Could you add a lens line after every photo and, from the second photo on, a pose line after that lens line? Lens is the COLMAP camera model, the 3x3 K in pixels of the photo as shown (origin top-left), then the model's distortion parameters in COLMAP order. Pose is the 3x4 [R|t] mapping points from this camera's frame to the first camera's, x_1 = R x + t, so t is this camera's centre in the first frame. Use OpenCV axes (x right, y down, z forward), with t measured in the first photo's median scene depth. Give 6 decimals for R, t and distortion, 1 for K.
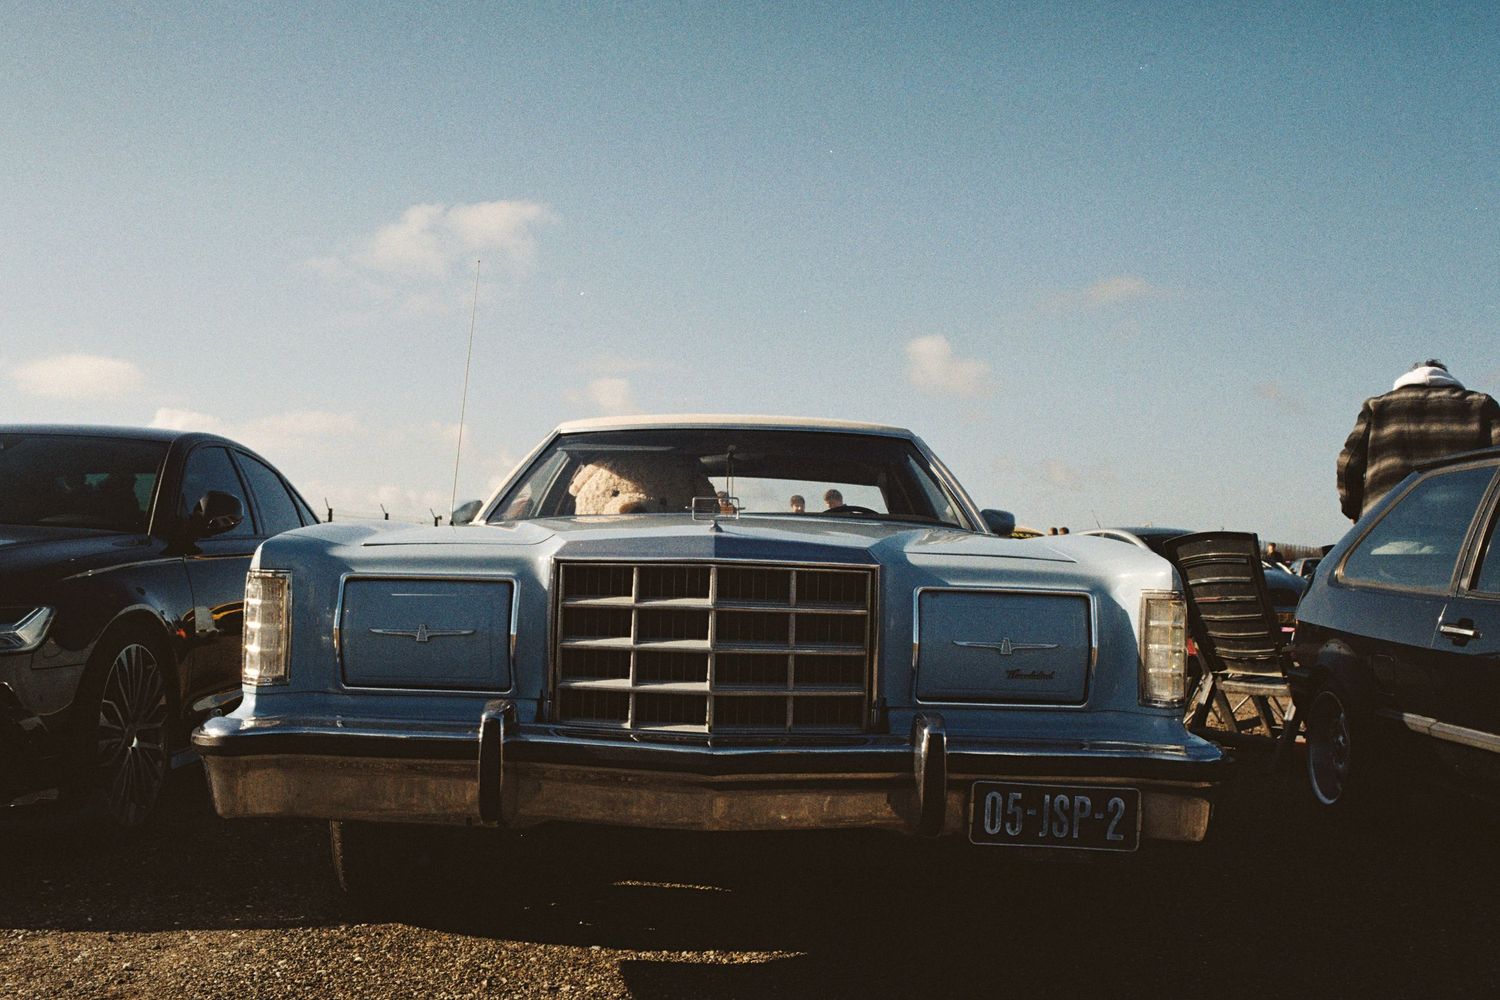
lens RADIAL K [[2551.5, 0, 750.0], [0, 2551.5, 500.0], [0, 0, 1]] dist [0.006730, -1.556517]
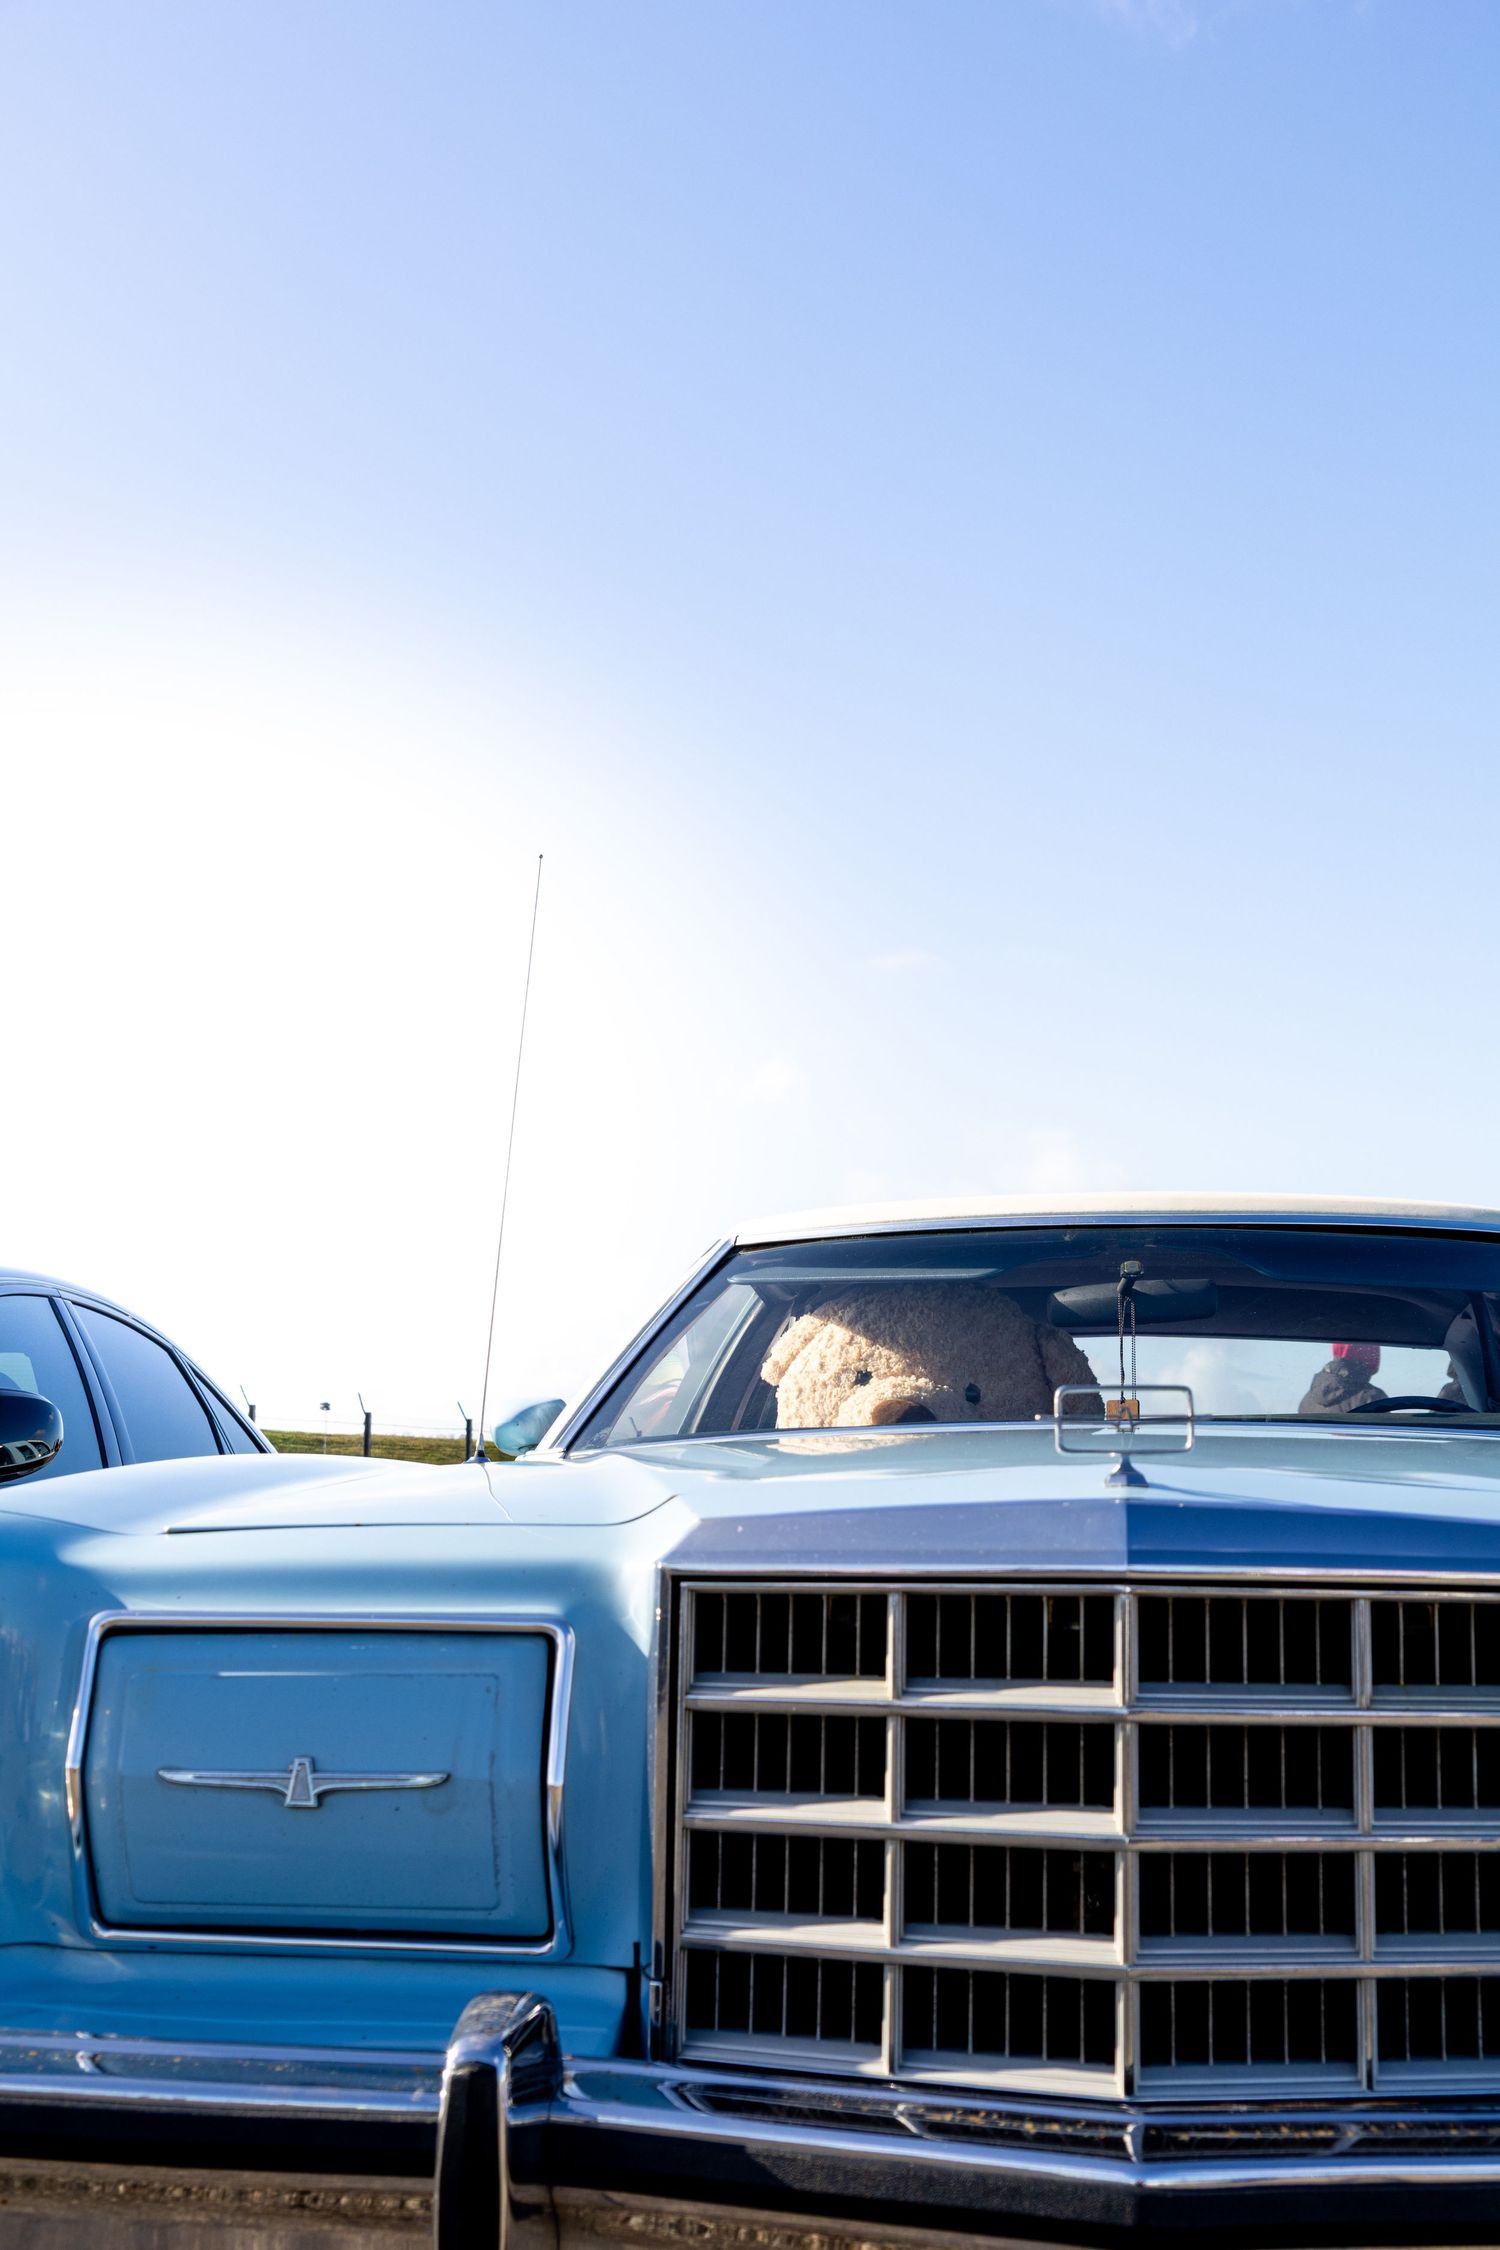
lens RADIAL K [[3827.3, 0, 750.0], [0, 3827.3, 1125.0], [0, 0, 1]] dist [0.006730, -1.556517]
pose [[0.995624, -0.024528, -0.090177, -0.015584], [0.018376, 0.997486, -0.068436, -0.001766], [0.091629, 0.066480, 0.993572, 0.459892]]
